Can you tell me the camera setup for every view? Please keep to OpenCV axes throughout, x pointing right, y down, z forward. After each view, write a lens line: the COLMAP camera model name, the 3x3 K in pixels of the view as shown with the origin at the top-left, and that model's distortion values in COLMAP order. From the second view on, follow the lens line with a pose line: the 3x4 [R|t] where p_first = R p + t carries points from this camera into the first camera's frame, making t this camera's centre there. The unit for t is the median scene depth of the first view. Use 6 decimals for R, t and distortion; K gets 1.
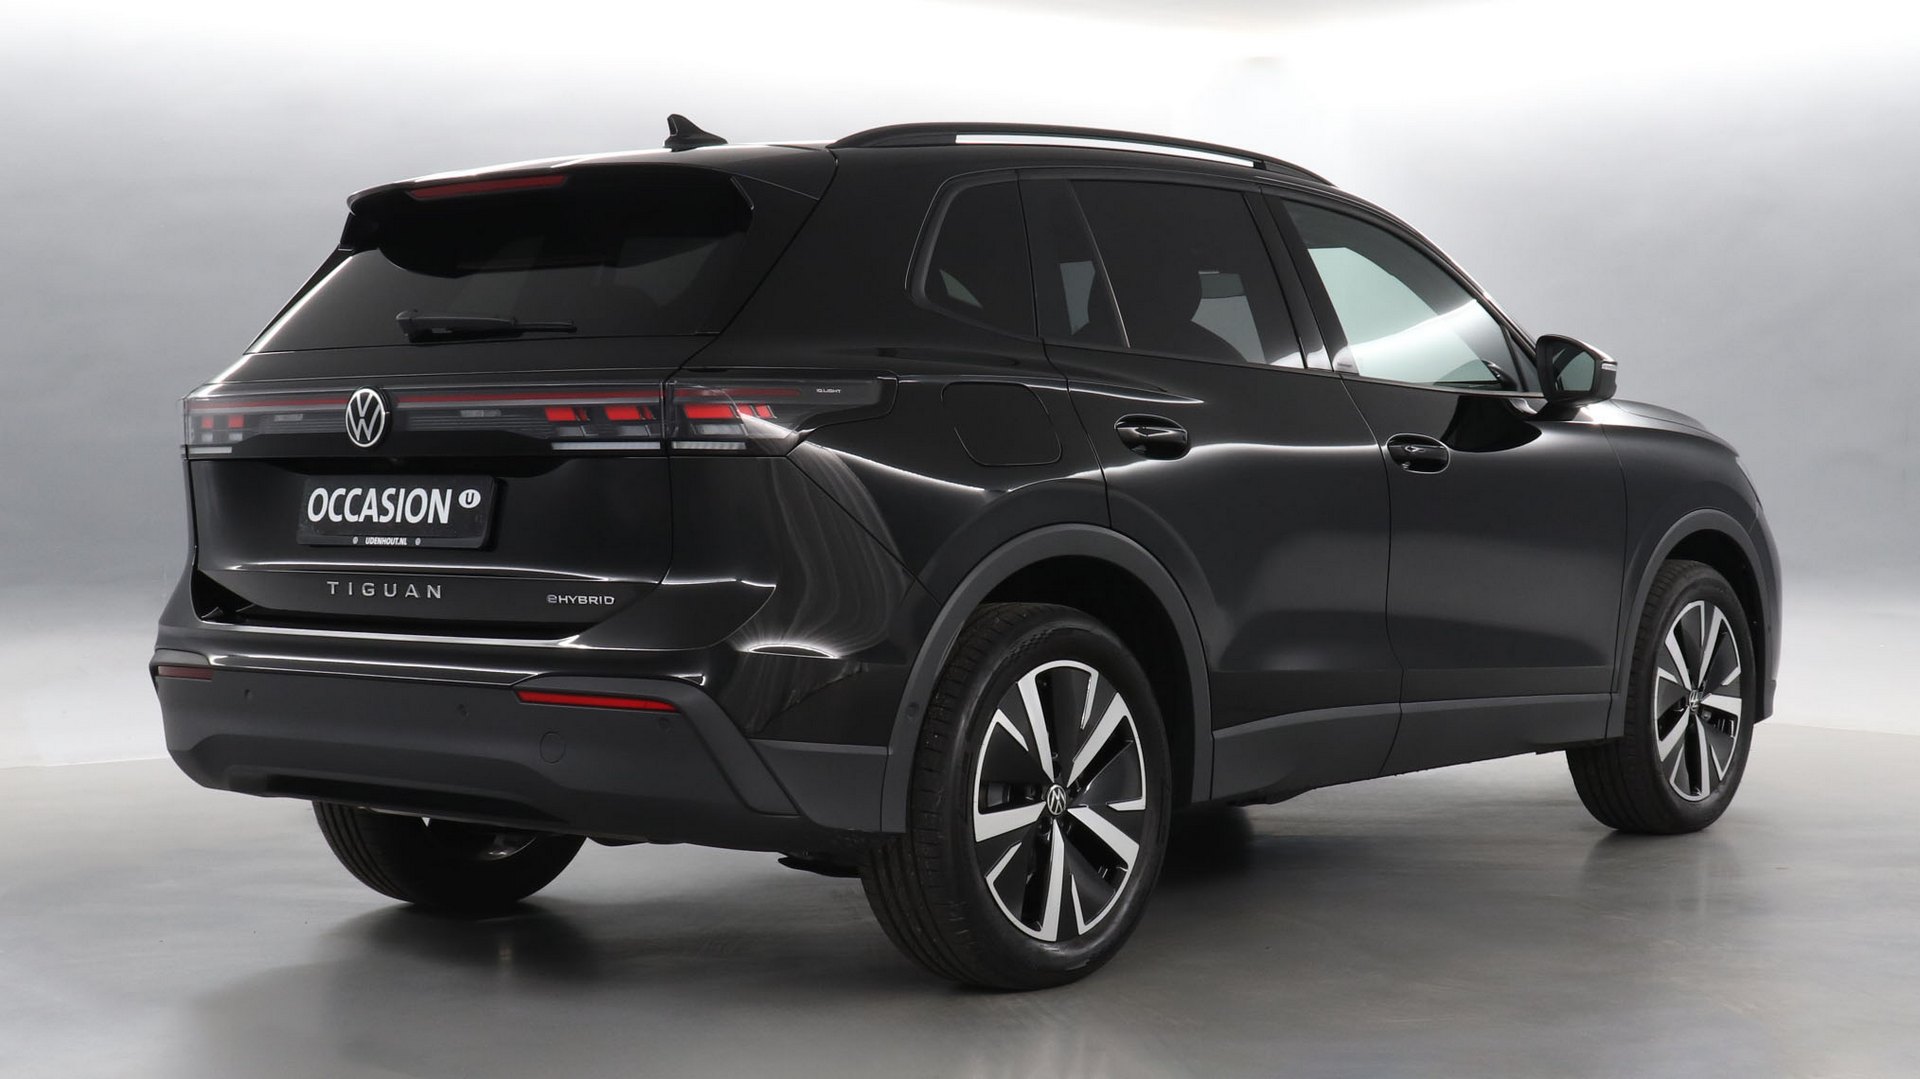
lens RADIAL K [[3082.4, 0, 960.0], [0, 3082.4, 539.5], [0, 0, 1]] dist [-0.023058, -0.052845]
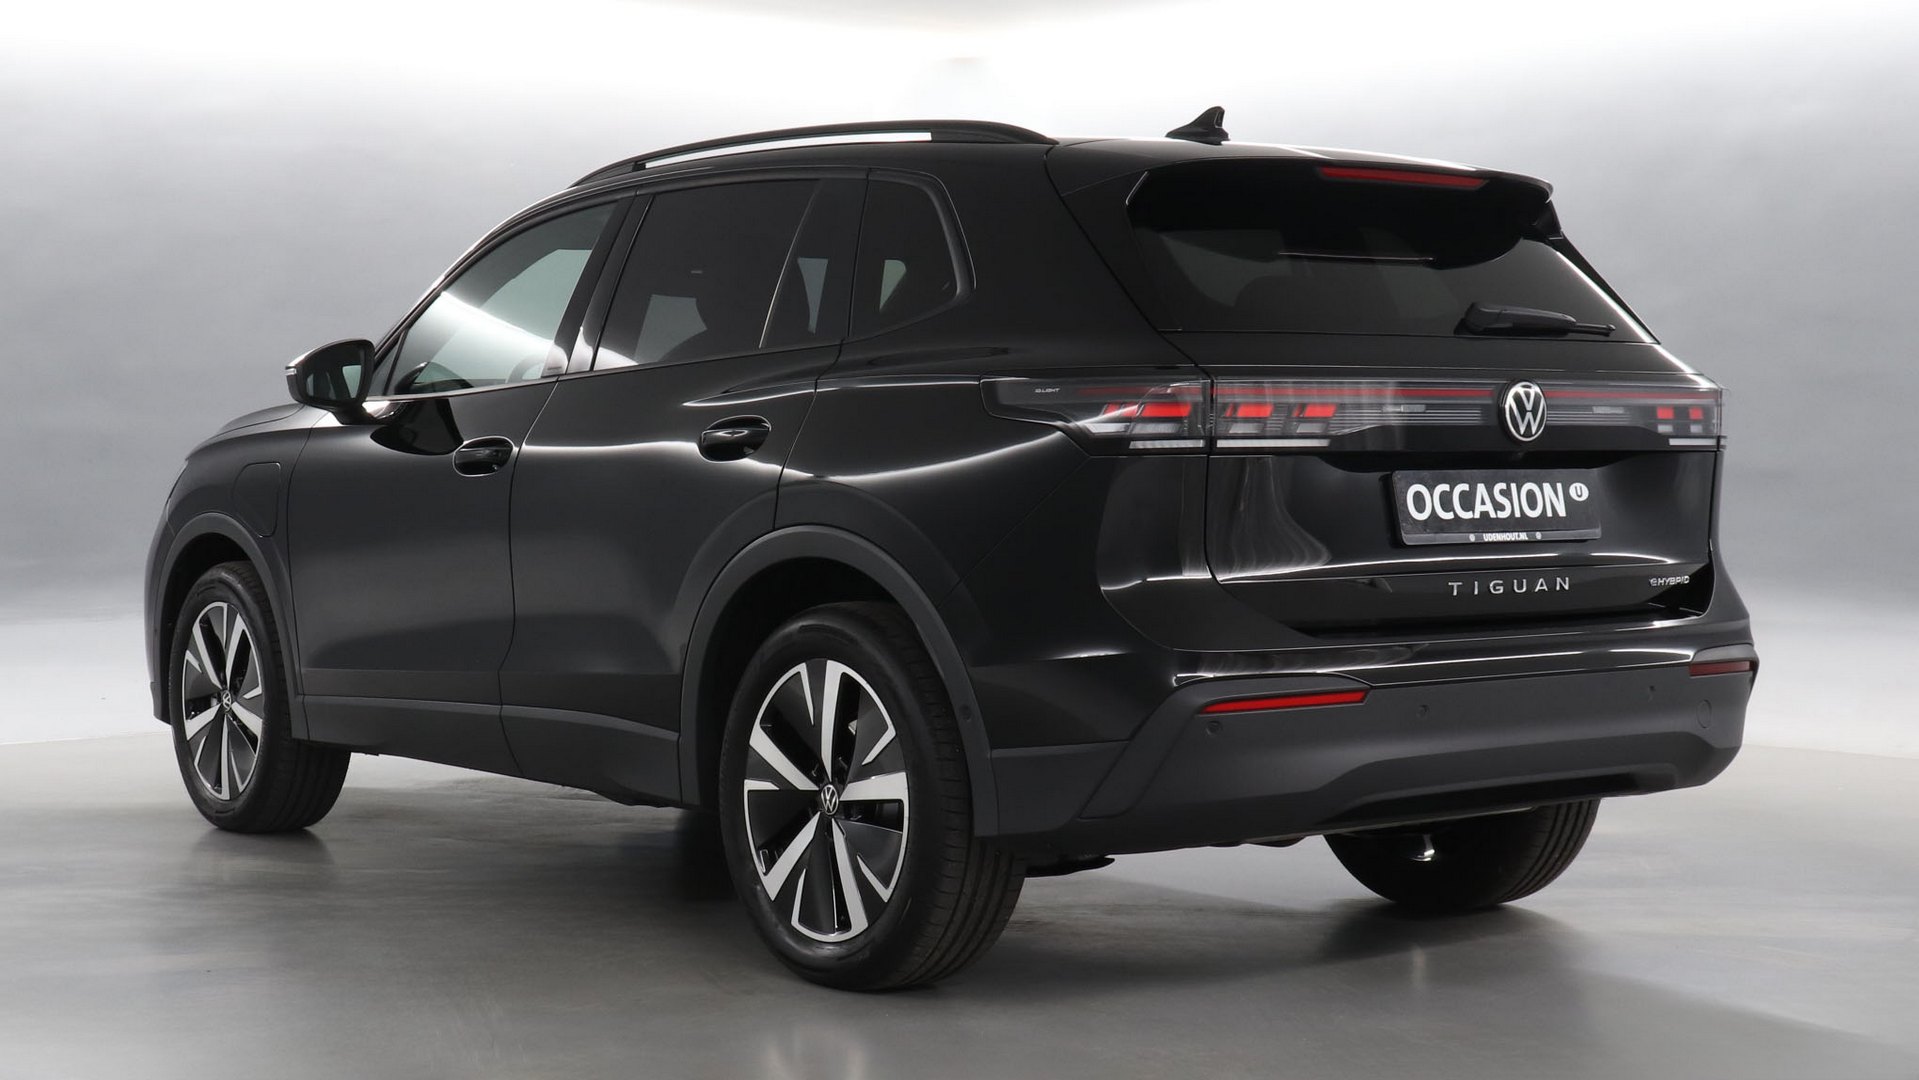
lens RADIAL K [[3080.8, 0, 959.5], [0, 3080.8, 540.0], [0, 0, 1]] dist [-0.023058, -0.052845]
pose [[0.191967, -0.020767, 0.981182, -1.184679], [0.032395, 0.999365, 0.014814, -0.018668], [-0.980867, 0.028942, 0.192518, 0.982754]]
